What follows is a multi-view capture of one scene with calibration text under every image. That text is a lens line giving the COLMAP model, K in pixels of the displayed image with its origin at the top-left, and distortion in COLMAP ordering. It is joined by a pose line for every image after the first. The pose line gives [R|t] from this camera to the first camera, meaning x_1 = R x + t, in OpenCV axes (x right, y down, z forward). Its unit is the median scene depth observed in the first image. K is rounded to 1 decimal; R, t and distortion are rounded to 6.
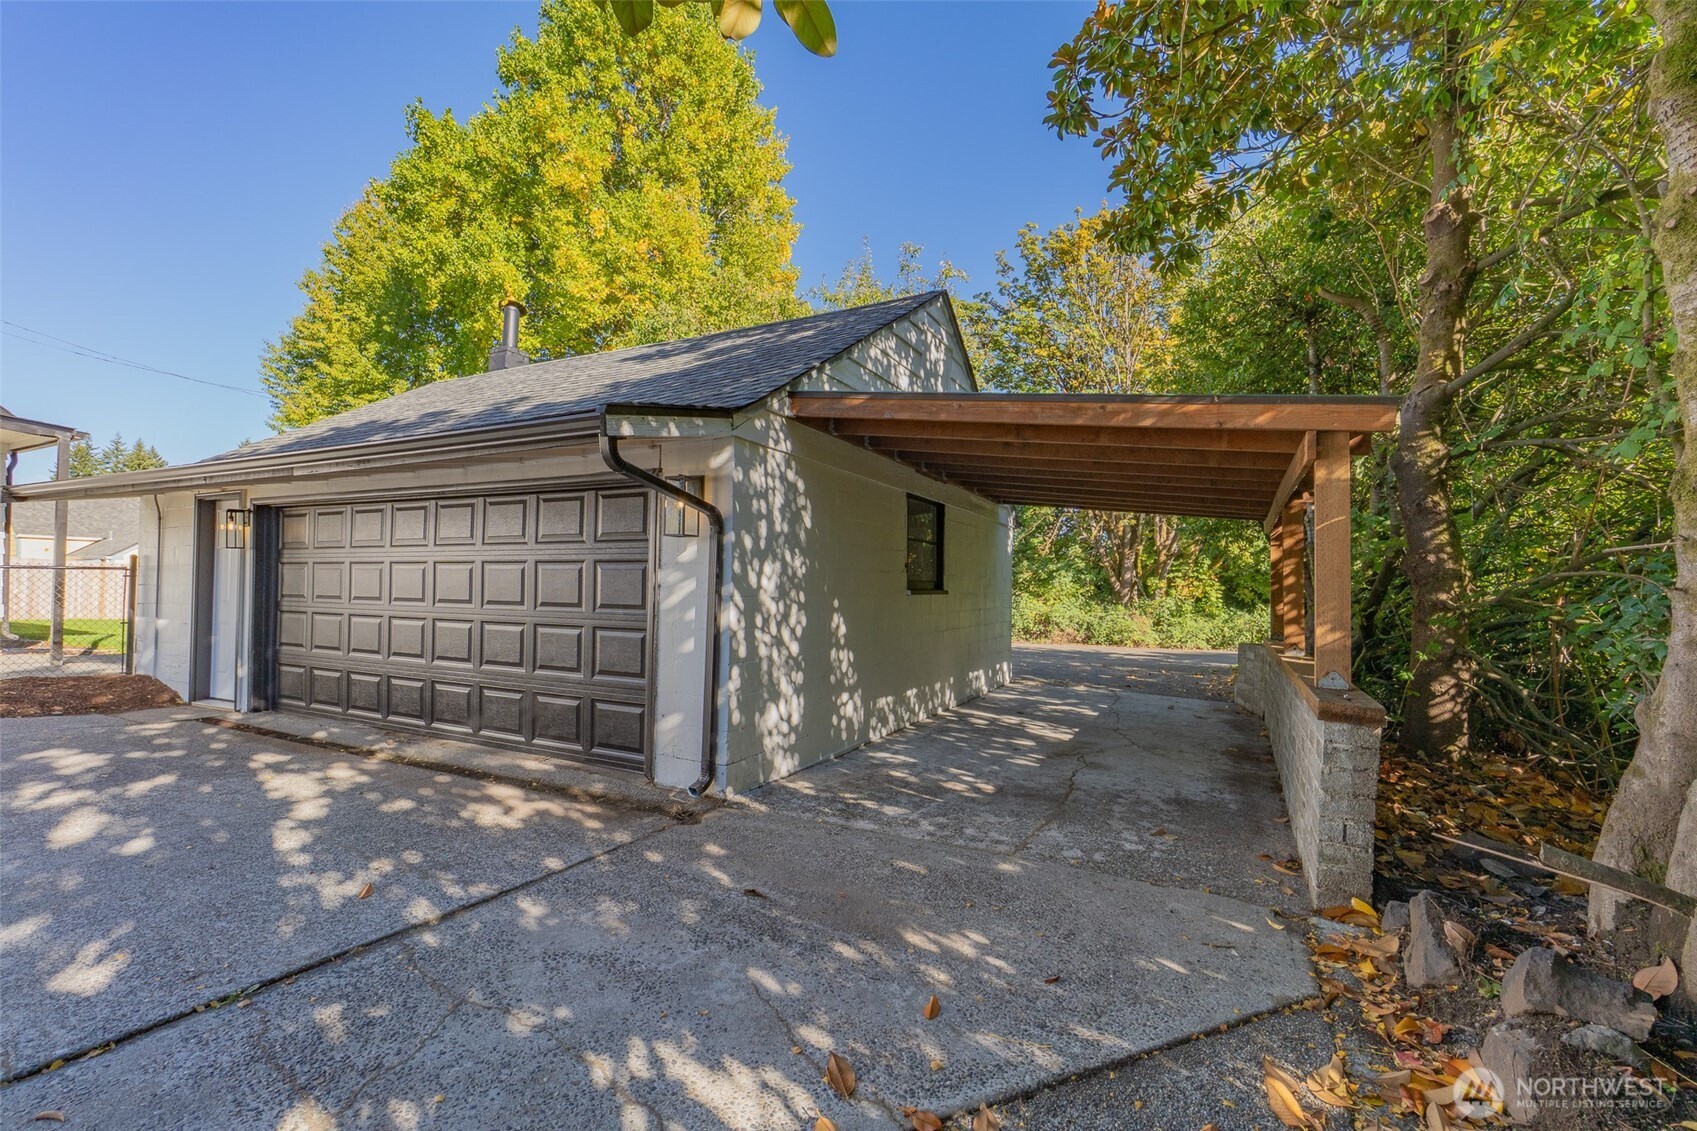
lens RADIAL K [[734.0, 0, 847.6], [0, 734.0, 565.5], [0, 0, 1]] dist [0.002811, 0.000809]
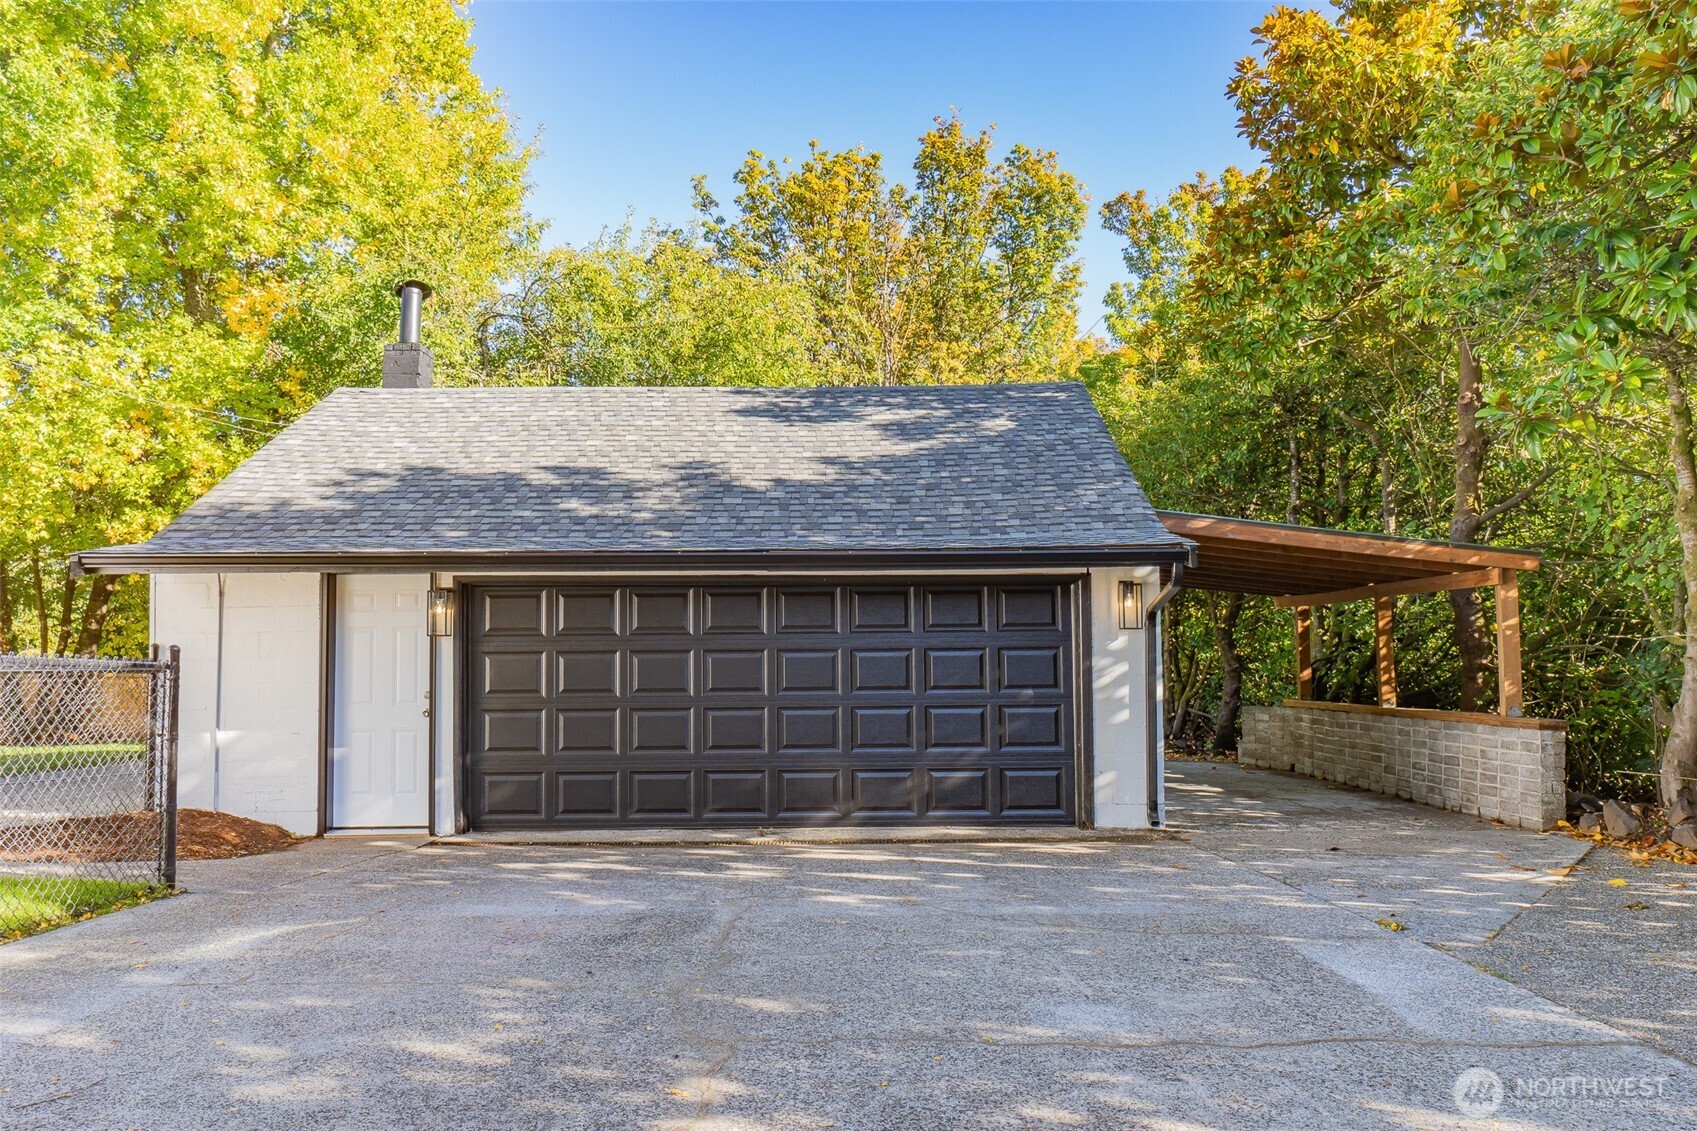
lens RADIAL K [[1224.0, 0, 850.0], [0, 1224.0, 575.6], [0, 0, 1]] dist [0.005062, -0.002645]
pose [[0.887103, 0.008278, 0.461498, -1.402469], [0.008124, 0.999404, -0.033543, -0.055652], [-0.461500, 0.033505, 0.886507, -0.579641]]
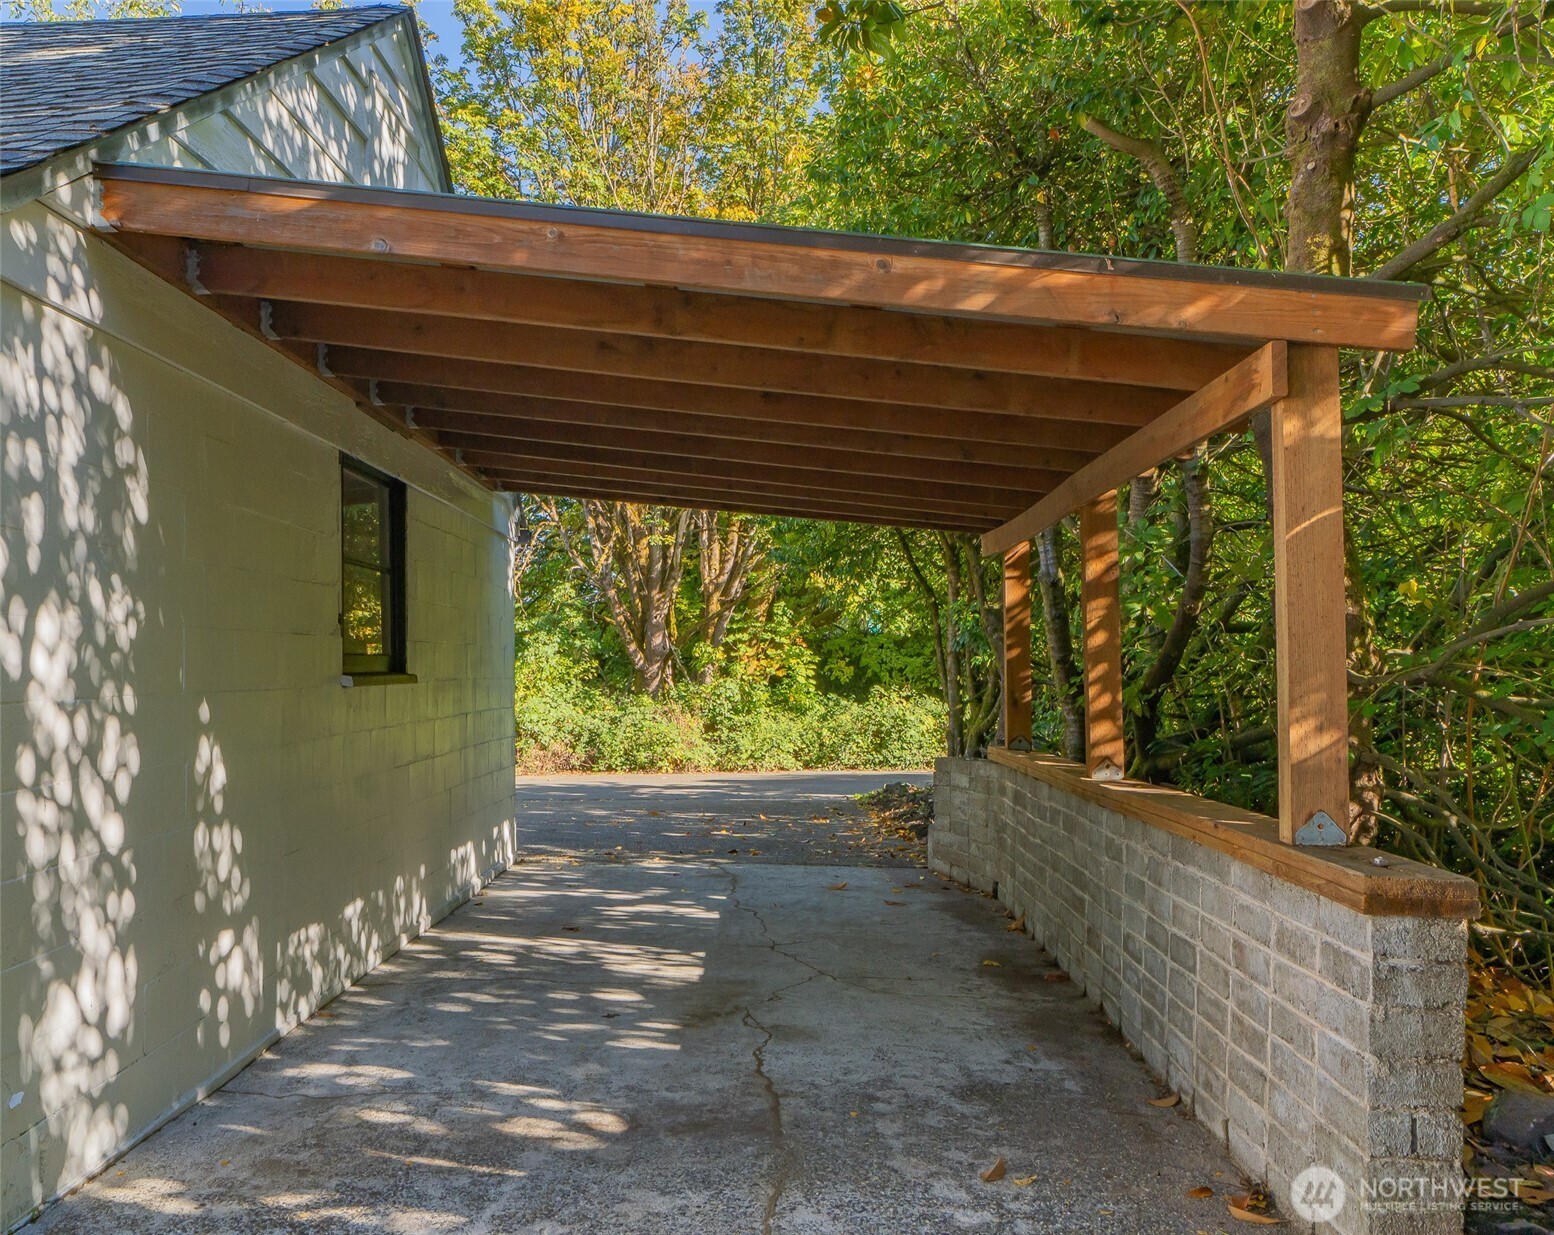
lens RADIAL K [[1432.7, 0, 719.6], [0, 1432.7, 621.1], [0, 0, 1]] dist [0.001044, 0.000000]
pose [[0.908811, -0.008713, 0.417117, -0.092975], [0.009663, 0.999953, -0.000167, 0.004772], [-0.417096, 0.004182, 0.908853, 0.178213]]
